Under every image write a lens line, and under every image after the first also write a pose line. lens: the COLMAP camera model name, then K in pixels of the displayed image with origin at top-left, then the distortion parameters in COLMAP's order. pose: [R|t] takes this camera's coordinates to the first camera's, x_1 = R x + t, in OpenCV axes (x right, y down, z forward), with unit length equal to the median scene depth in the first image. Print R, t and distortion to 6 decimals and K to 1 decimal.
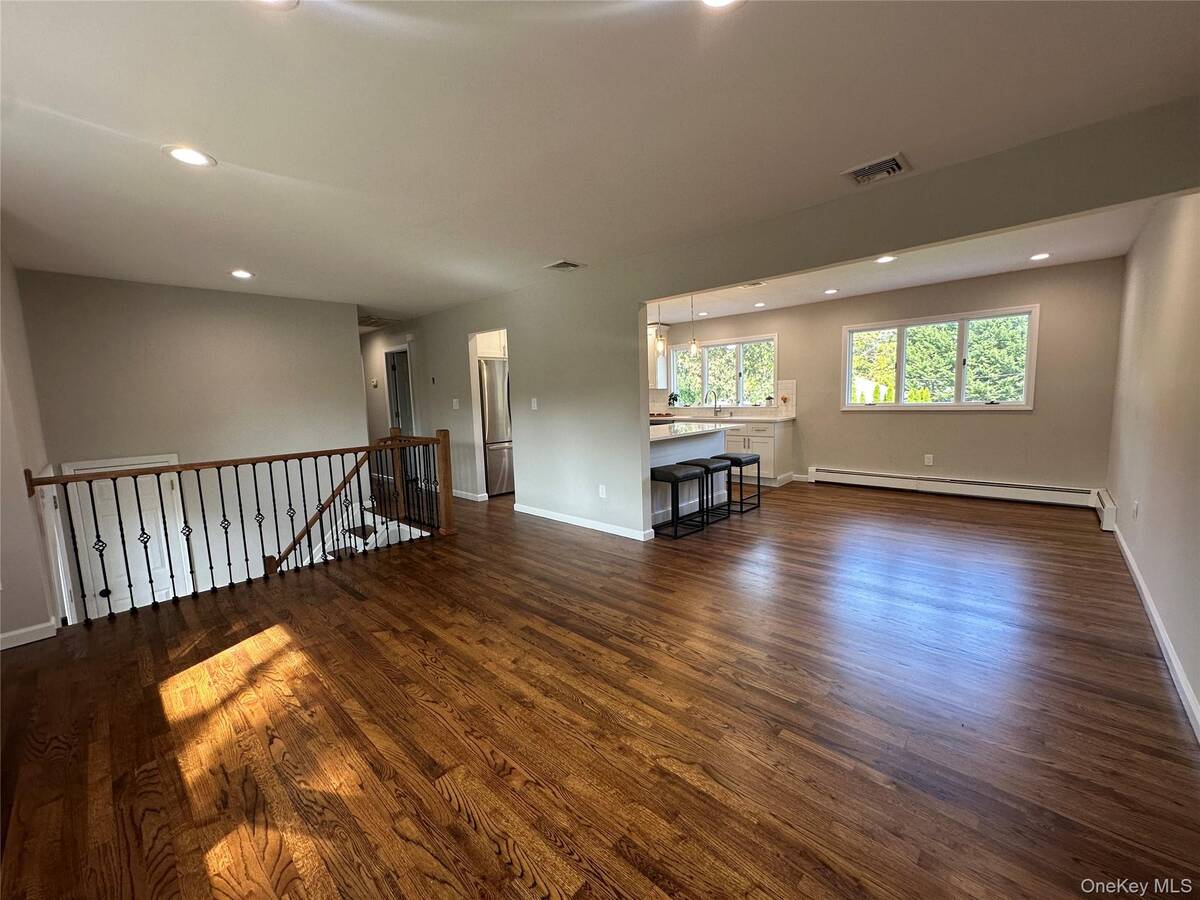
lens RADIAL K [[478.9, 0, 598.9], [0, 478.9, 446.4], [0, 0, 1]] dist [-0.003310, 0.000147]
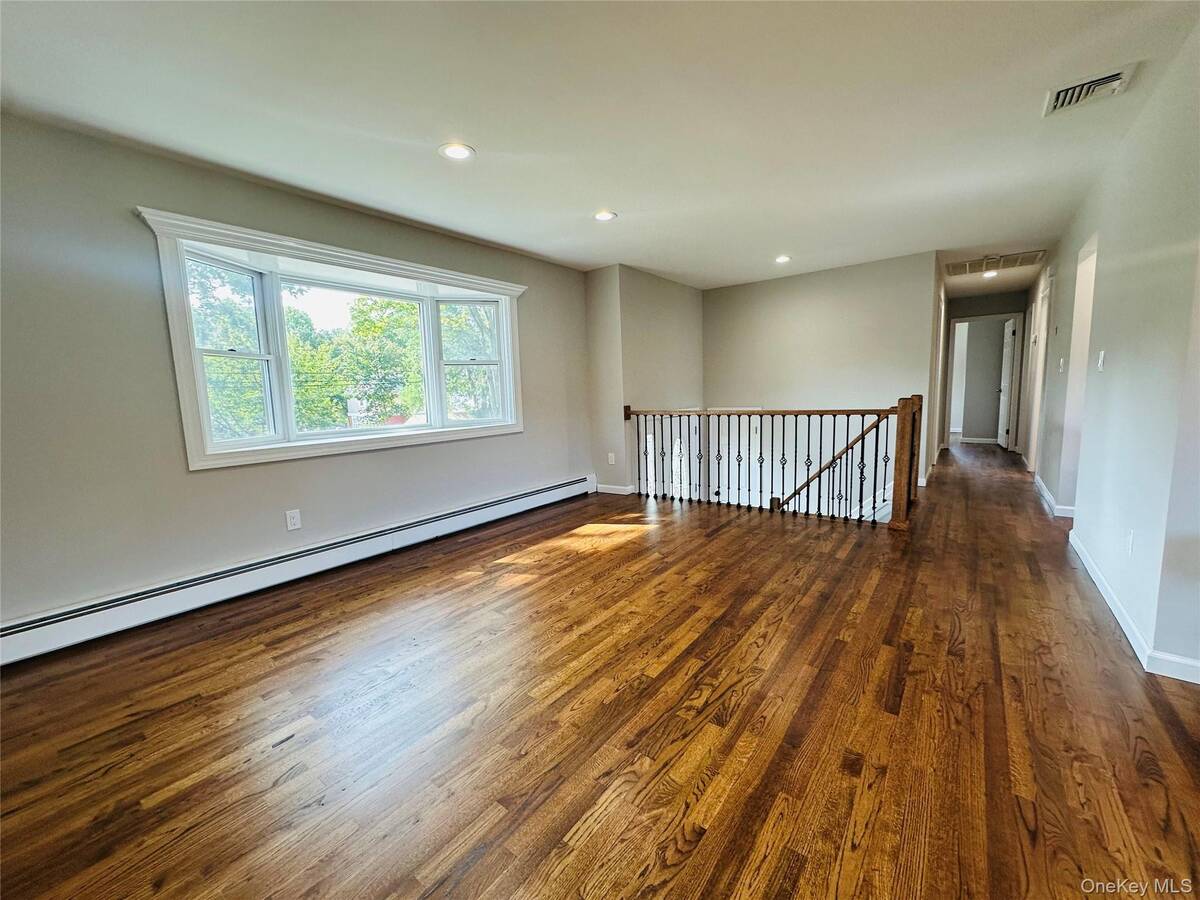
lens RADIAL K [[478.9, 0, 601.8], [0, 478.9, 450.3], [0, 0, 1]] dist [-0.003310, 0.000147]
pose [[0.099392, 0.151553, -0.983439, 0.573048], [-0.075565, 0.986629, 0.144407, -0.035202], [0.992175, 0.059960, 0.109515, 0.572018]]
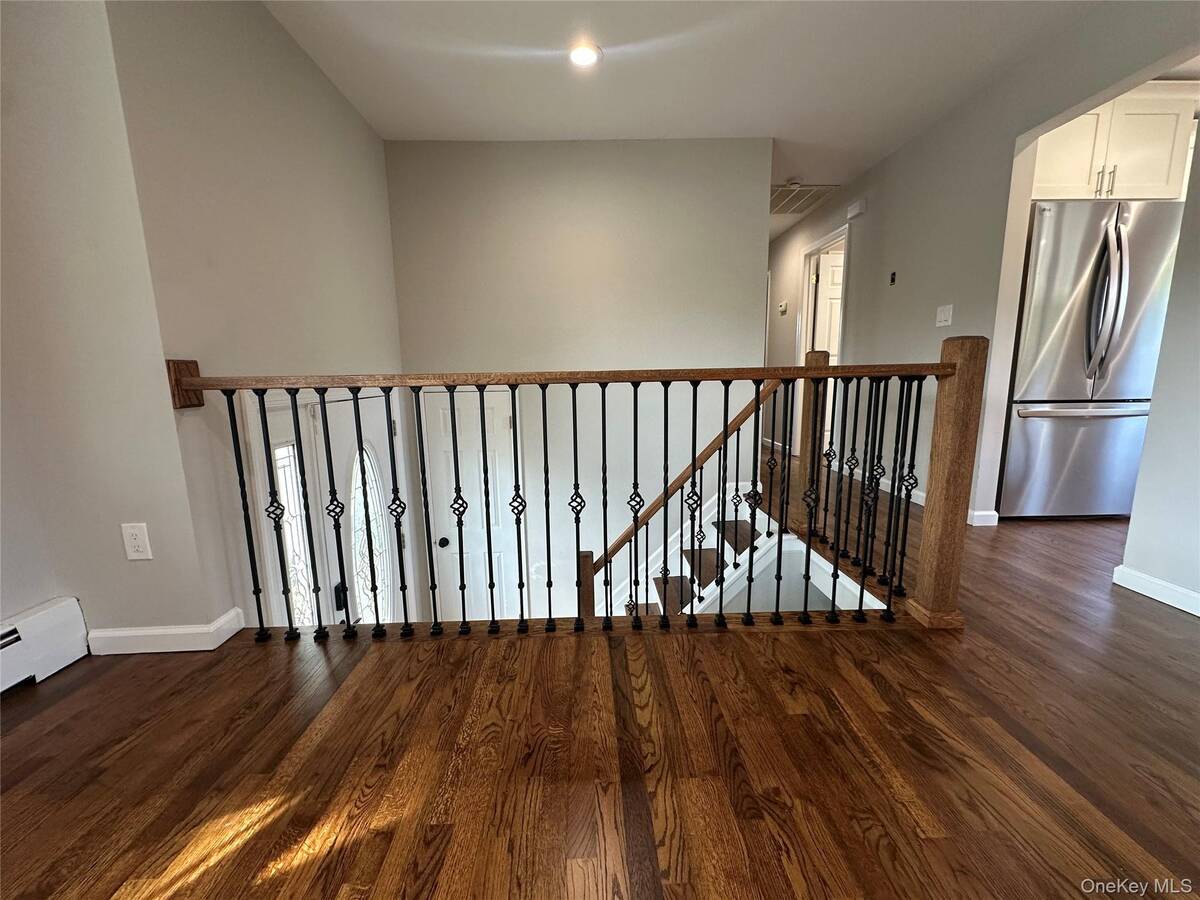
lens RADIAL K [[478.9, 0, 593.3], [0, 478.9, 451.1], [0, 0, 1]] dist [-0.003310, 0.000147]
pose [[0.698785, 0.135500, -0.702381, -0.358804], [-0.081933, 0.990595, 0.109587, 0.043673], [0.710624, -0.019030, 0.703314, 0.770328]]
